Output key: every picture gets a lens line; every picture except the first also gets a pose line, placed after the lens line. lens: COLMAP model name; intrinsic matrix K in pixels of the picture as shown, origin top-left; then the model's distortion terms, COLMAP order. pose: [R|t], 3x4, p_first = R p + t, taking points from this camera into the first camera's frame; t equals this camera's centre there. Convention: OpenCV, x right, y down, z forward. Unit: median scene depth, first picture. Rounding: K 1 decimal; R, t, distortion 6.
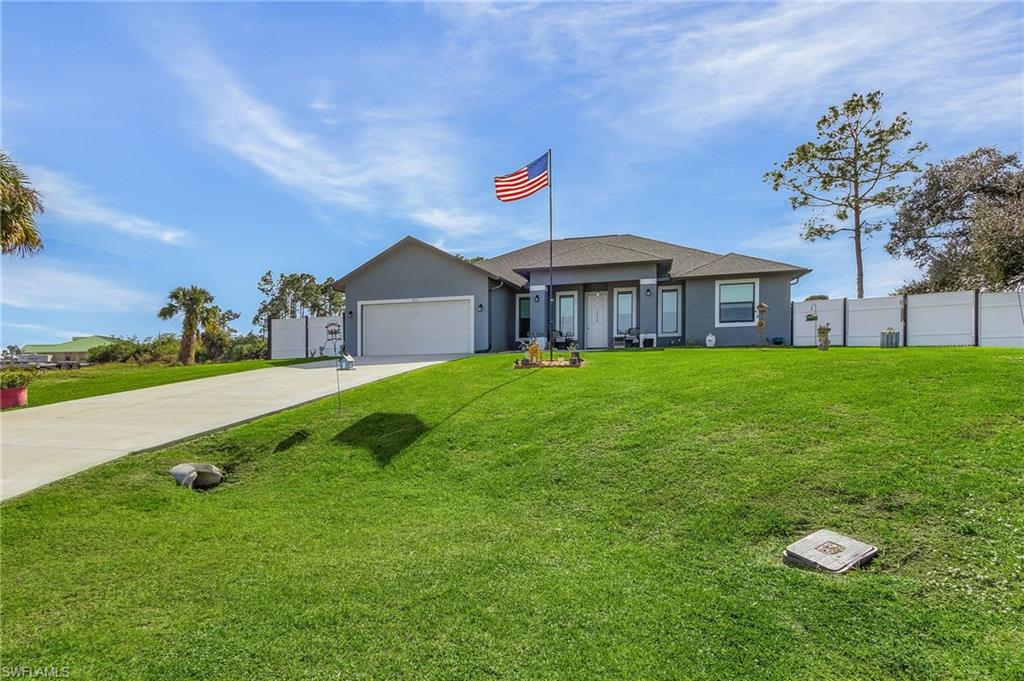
lens RADIAL K [[585.4, 0, 514.9], [0, 585.4, 361.0], [0, 0, 1]] dist [0.001339, -0.001524]
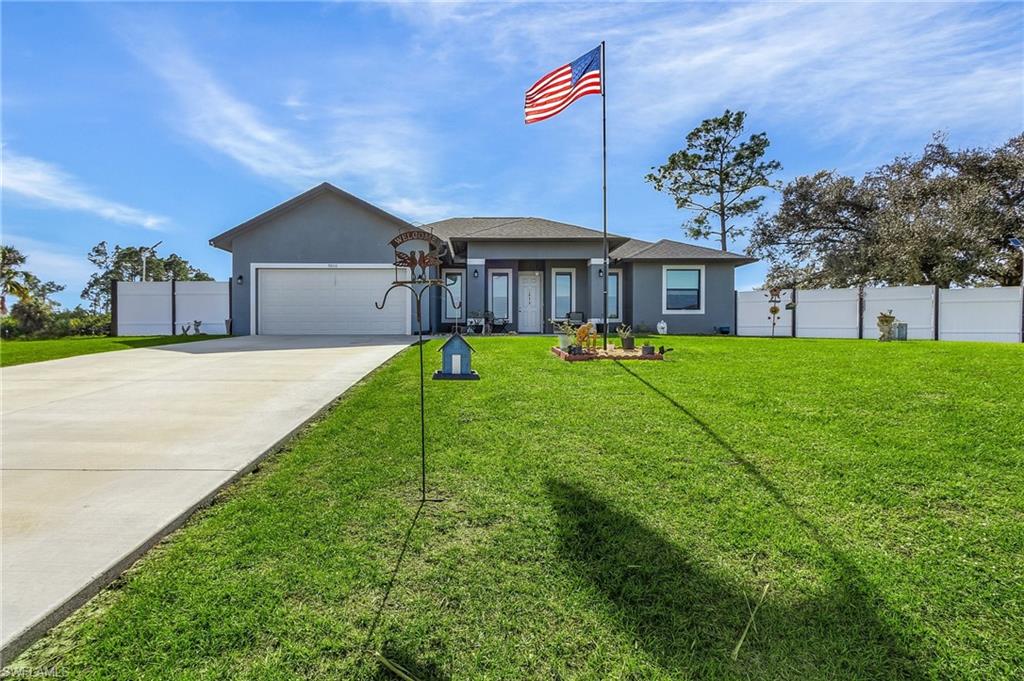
lens RADIAL K [[489.3, 0, 484.8], [0, 489.3, 343.4], [0, 0, 1]] dist [-0.000184, 0.000106]
pose [[0.962968, 0.020443, 0.268841, -0.142481], [-0.020108, 0.999790, -0.003998, -0.001001], [-0.268866, -0.001556, 0.963176, 0.300314]]
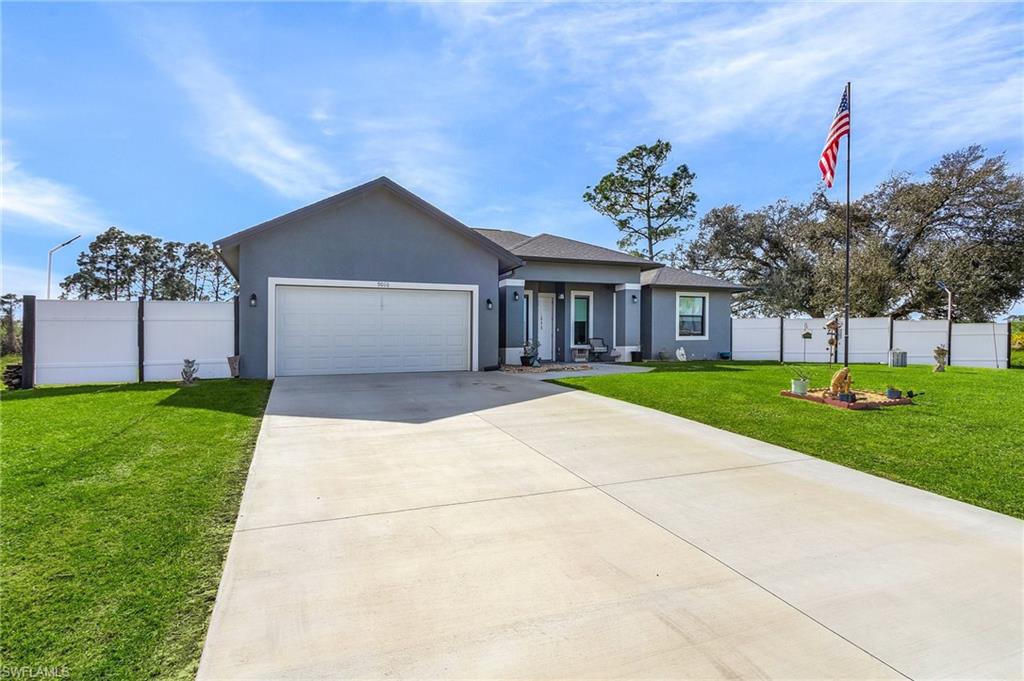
lens RADIAL K [[526.4, 0, 511.1], [0, 526.4, 356.3], [0, 0, 1]] dist [0.010068, 0.000087]
pose [[0.792695, 0.004831, 0.609600, -0.383331], [-0.000009, 0.999969, -0.007913, -0.023747], [-0.609619, 0.006267, 0.792670, 0.463622]]
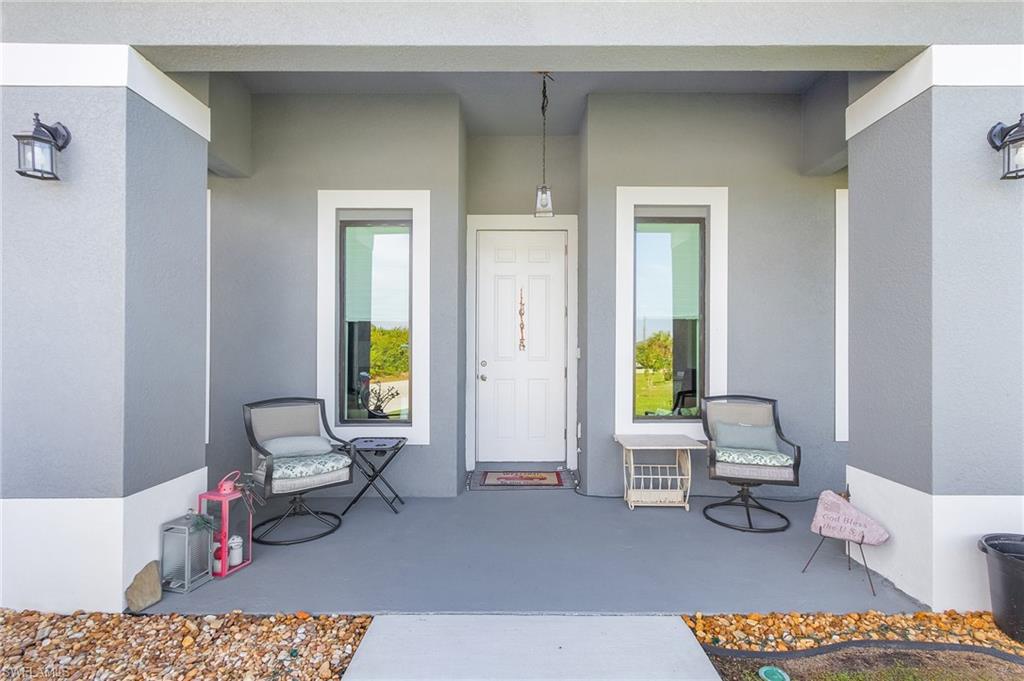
lens RADIAL K [[489.3, 0, 484.8], [0, 489.3, 343.4], [0, 0, 1]] dist [-0.000184, 0.000106]
pose [[0.968039, 0.015501, 0.250320, 0.089095], [-0.014752, 0.999879, -0.004868, -0.073821], [-0.250365, 0.001020, 0.968151, 0.887424]]
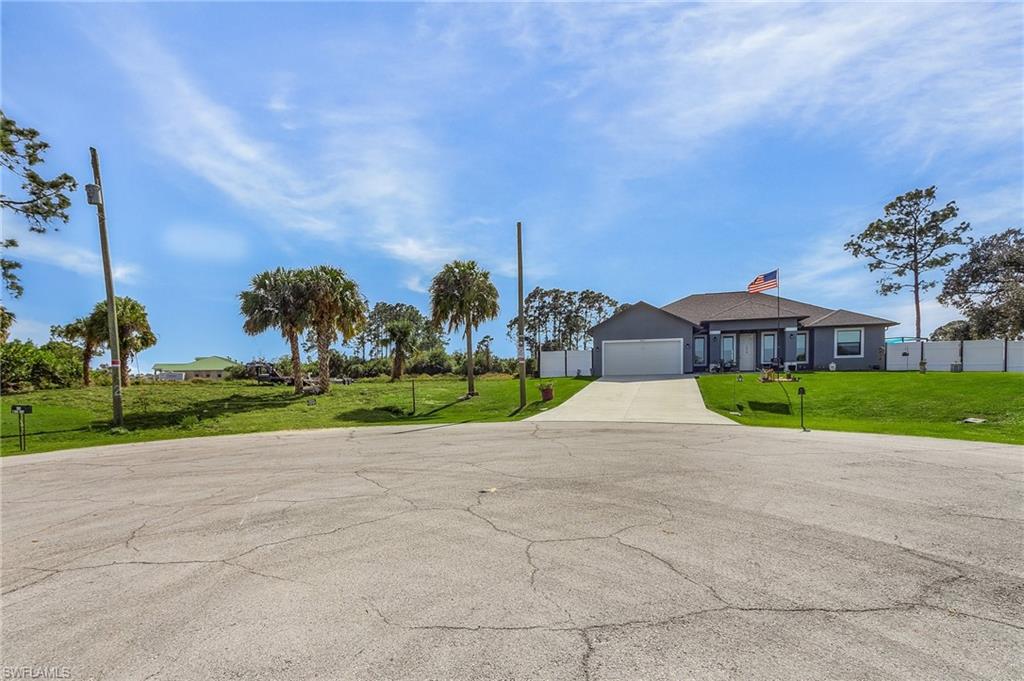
lens RADIAL K [[593.1, 0, 495.6], [0, 593.1, 387.8], [0, 0, 1]] dist [-0.001994, -0.000116]
pose [[0.999300, 0.005524, -0.036988, -0.488604], [-0.005079, 0.999914, 0.012107, 0.006703], [0.037052, -0.011910, 0.999242, -0.602633]]
